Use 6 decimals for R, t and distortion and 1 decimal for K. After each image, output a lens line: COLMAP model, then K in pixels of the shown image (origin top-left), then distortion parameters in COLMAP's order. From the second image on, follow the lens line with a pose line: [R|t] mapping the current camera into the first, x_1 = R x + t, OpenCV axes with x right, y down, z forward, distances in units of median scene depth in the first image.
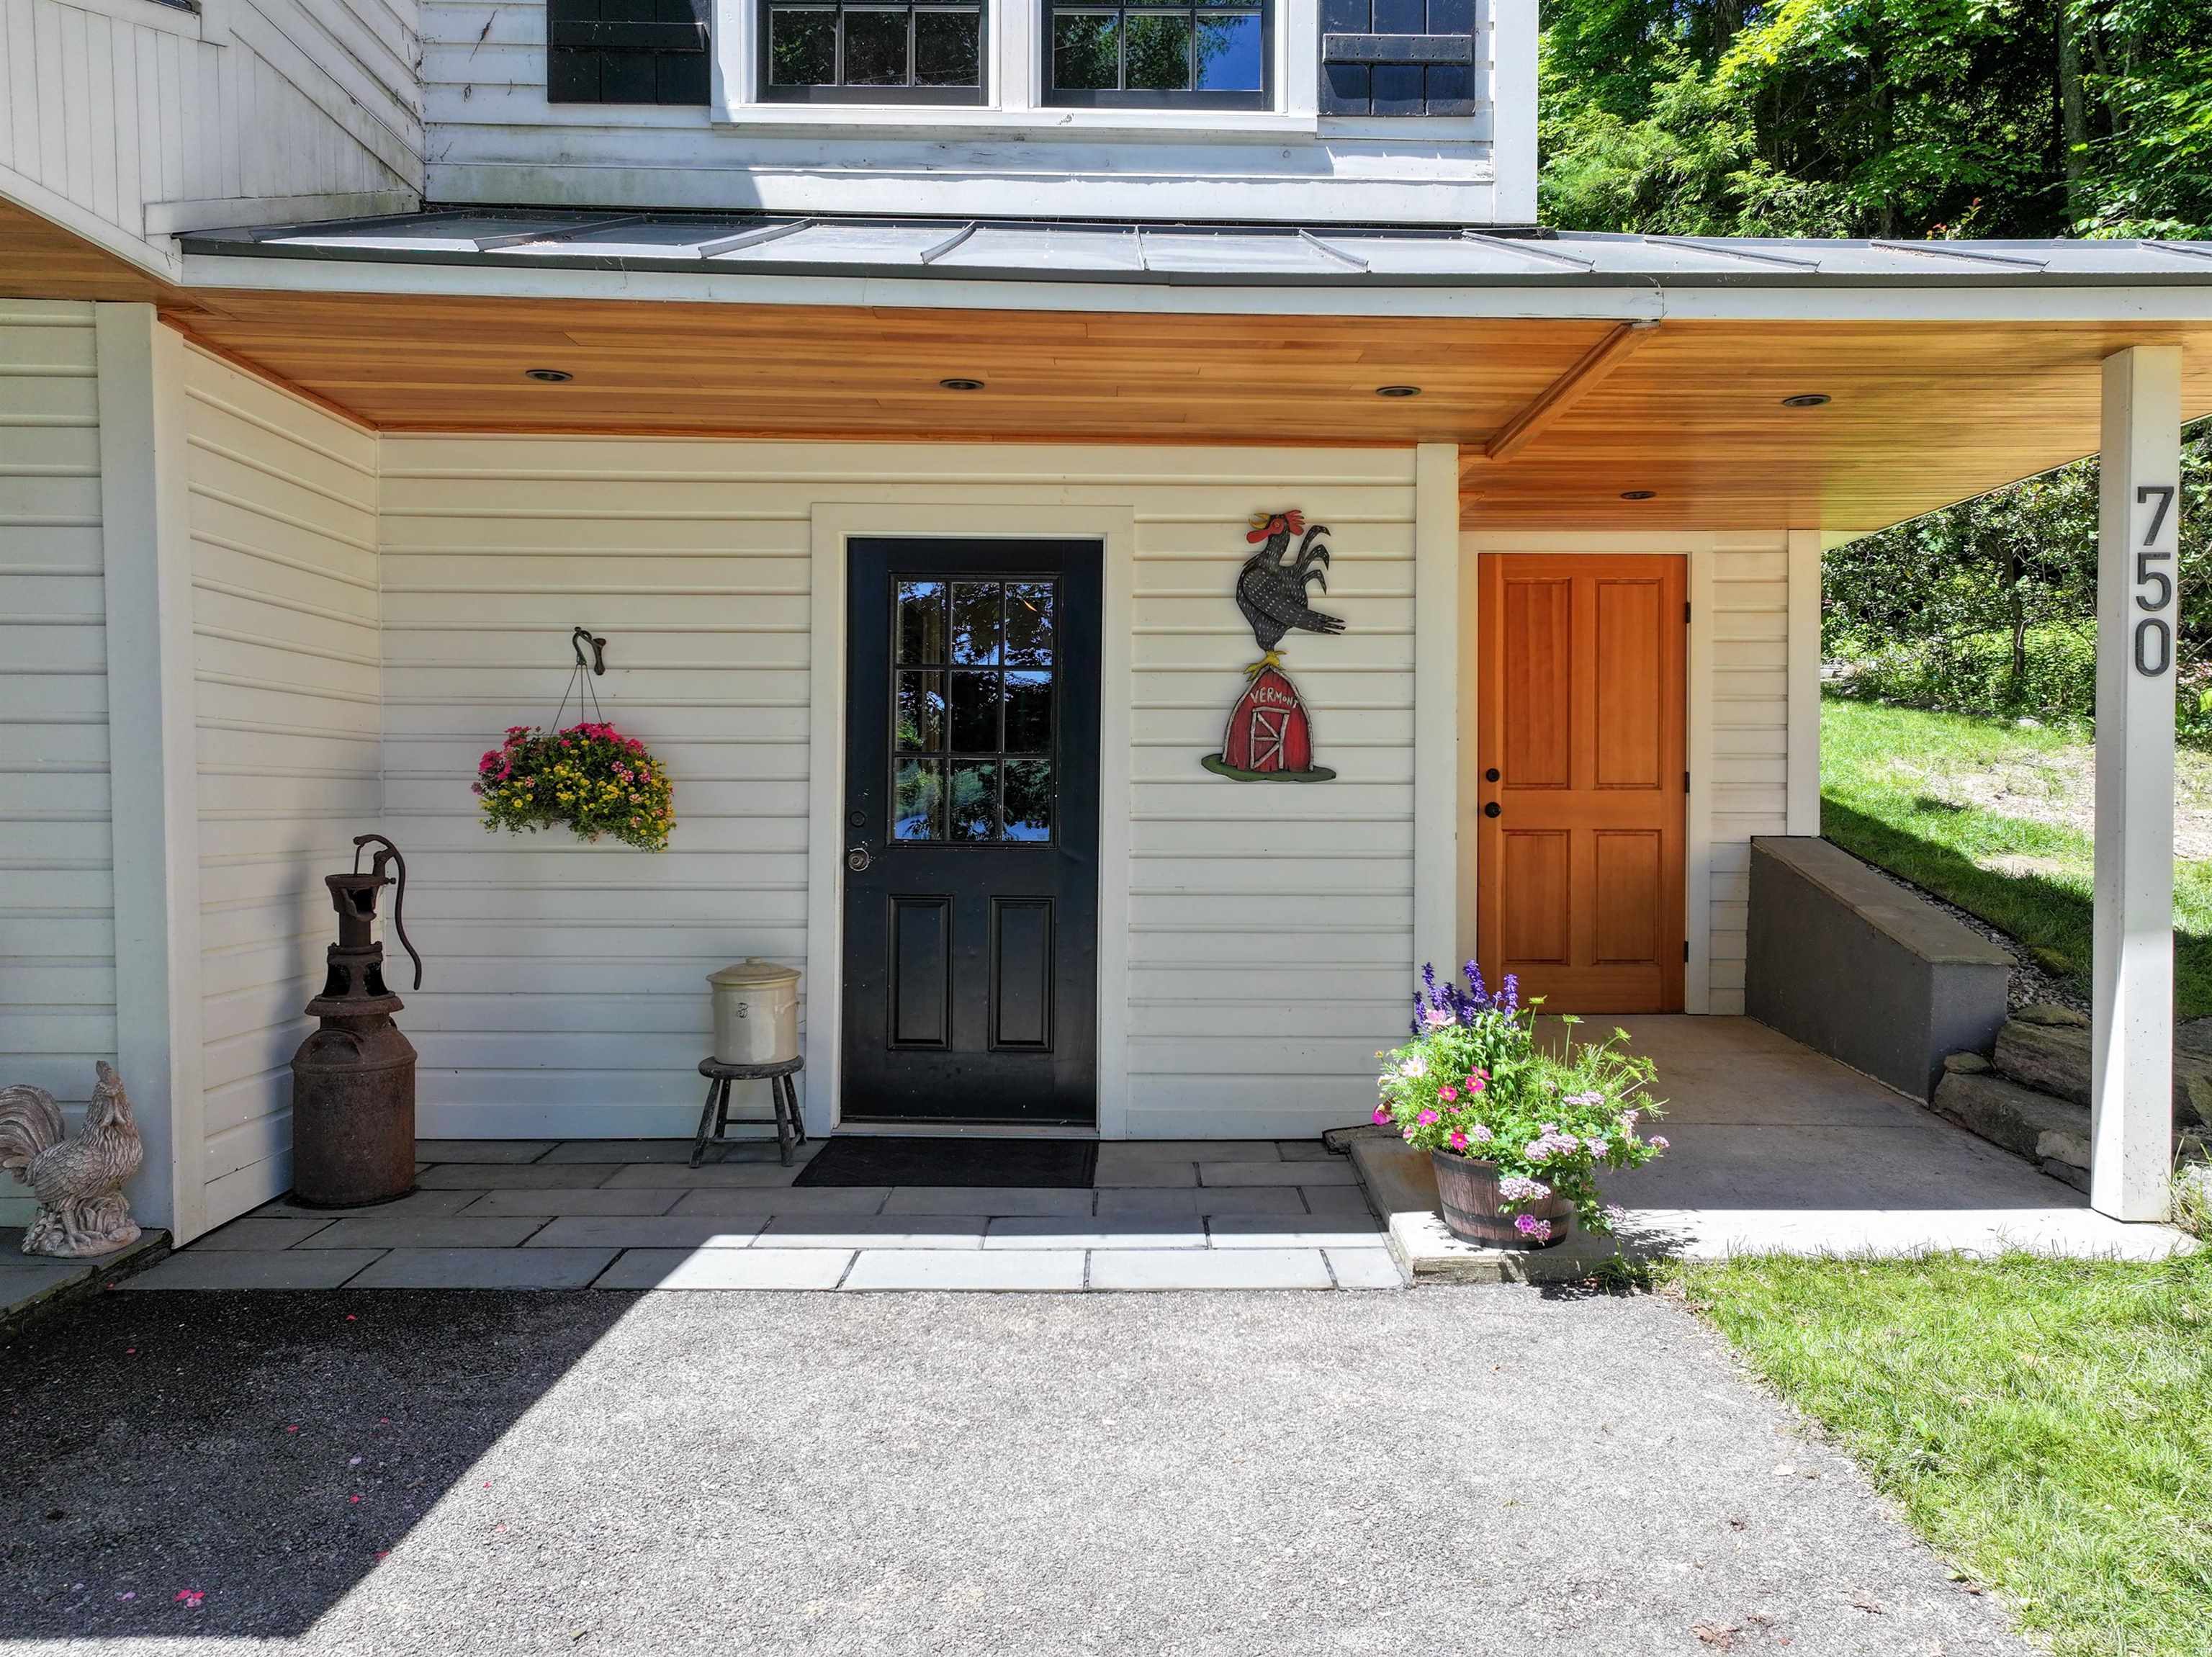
lens RADIAL K [[1539.5, 0, 1099.4], [0, 1539.5, 828.0], [0, 0, 1]] dist [0.001119, 0.003101]
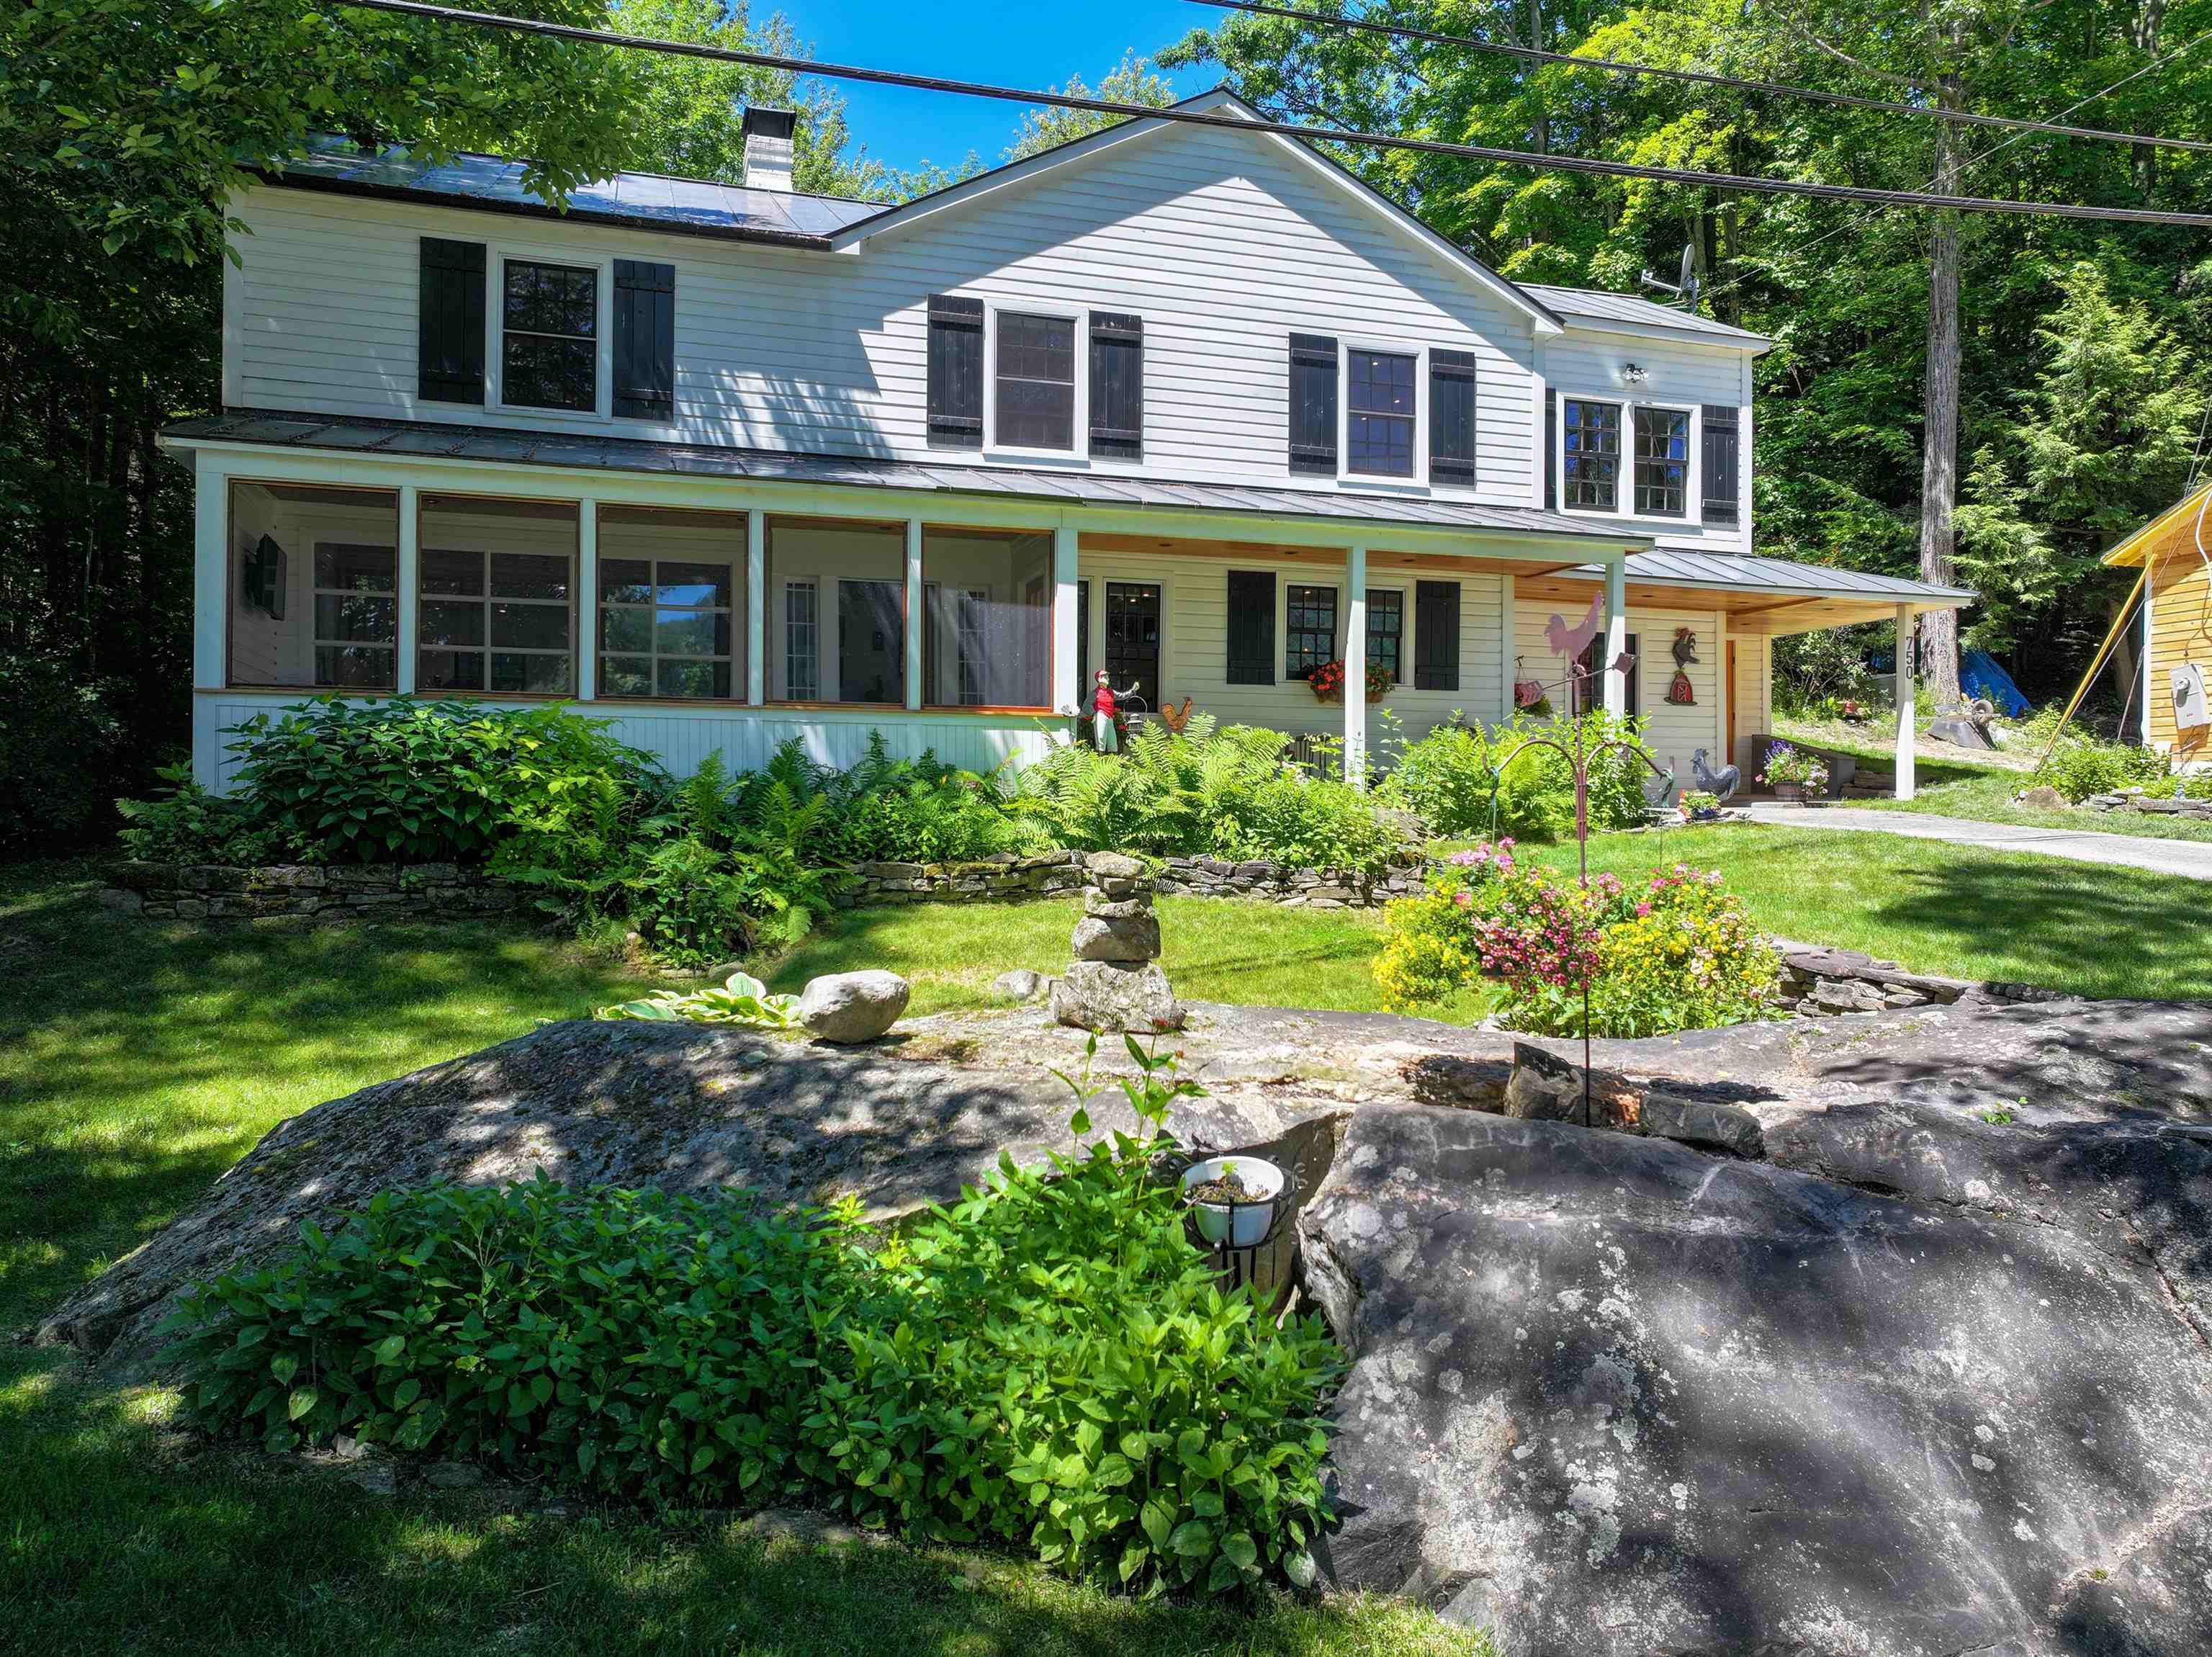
lens RADIAL K [[1539.5, 0, 1107.6], [0, 1539.5, 827.1], [0, 0, 1]] dist [0.001119, 0.003101]
pose [[0.955629, -0.002486, 0.294562, -2.171114], [0.008168, 0.999804, -0.018061, 0.300323], [-0.294460, 0.019666, 0.955462, -1.957847]]
